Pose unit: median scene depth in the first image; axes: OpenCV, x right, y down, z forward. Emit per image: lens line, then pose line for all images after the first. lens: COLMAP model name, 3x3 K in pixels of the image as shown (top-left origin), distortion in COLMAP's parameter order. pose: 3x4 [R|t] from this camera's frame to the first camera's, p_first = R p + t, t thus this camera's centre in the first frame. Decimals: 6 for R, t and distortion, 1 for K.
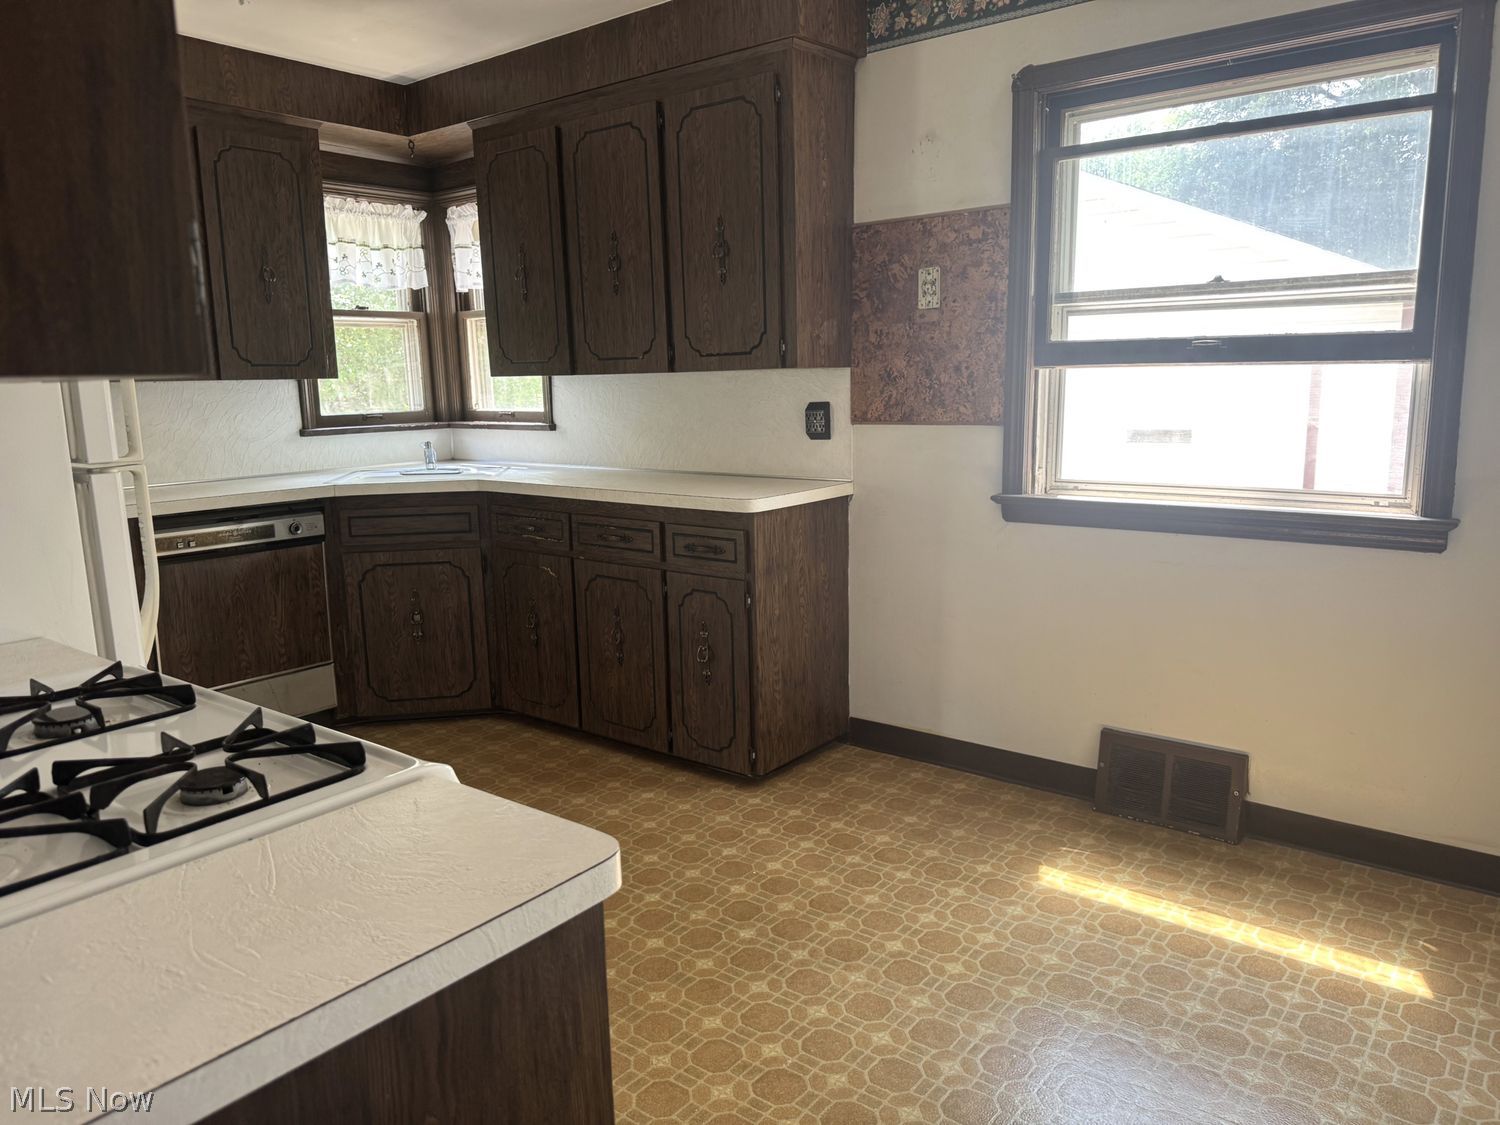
lens RADIAL K [[1070.7, 0, 750.0], [0, 1070.7, 562.5], [0, 0, 1]] dist [0.125841, -0.202746]
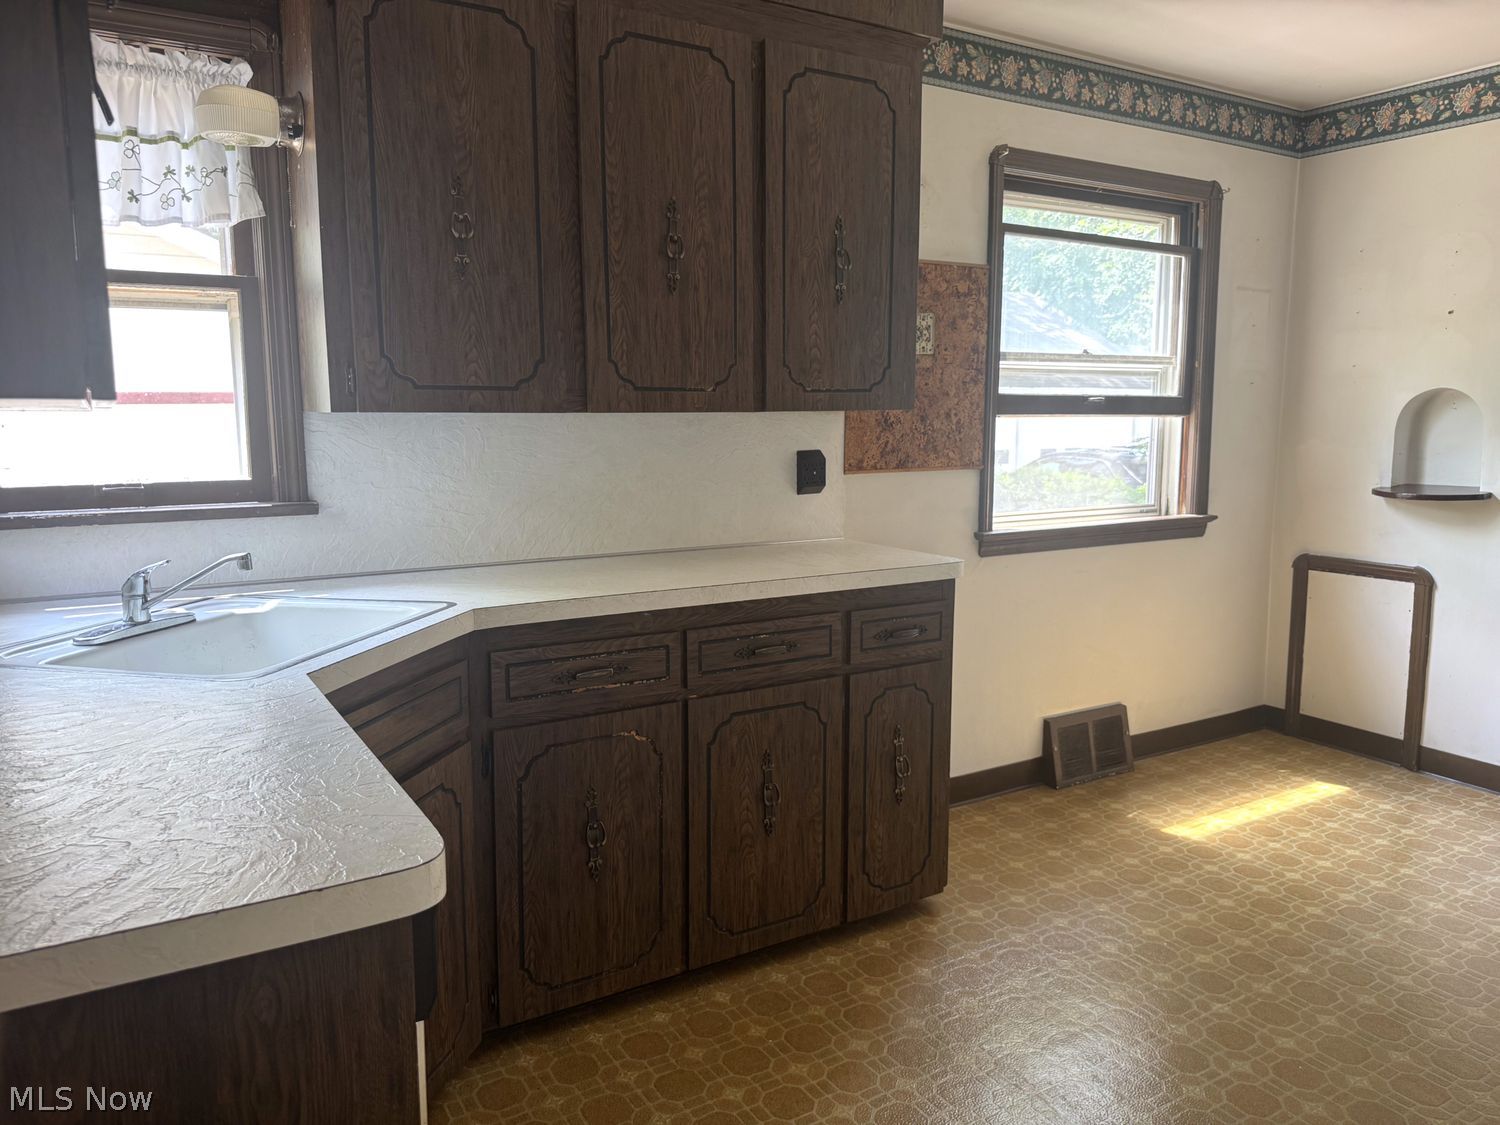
lens RADIAL K [[1070.7, 0, 750.0], [0, 1070.7, 562.5], [0, 0, 1]] dist [0.125841, -0.202746]
pose [[0.326974, -0.105645, 0.939110, -0.835737], [0.161918, 0.985300, 0.054466, -0.127473], [-0.931059, 0.134249, 0.339274, 0.842592]]
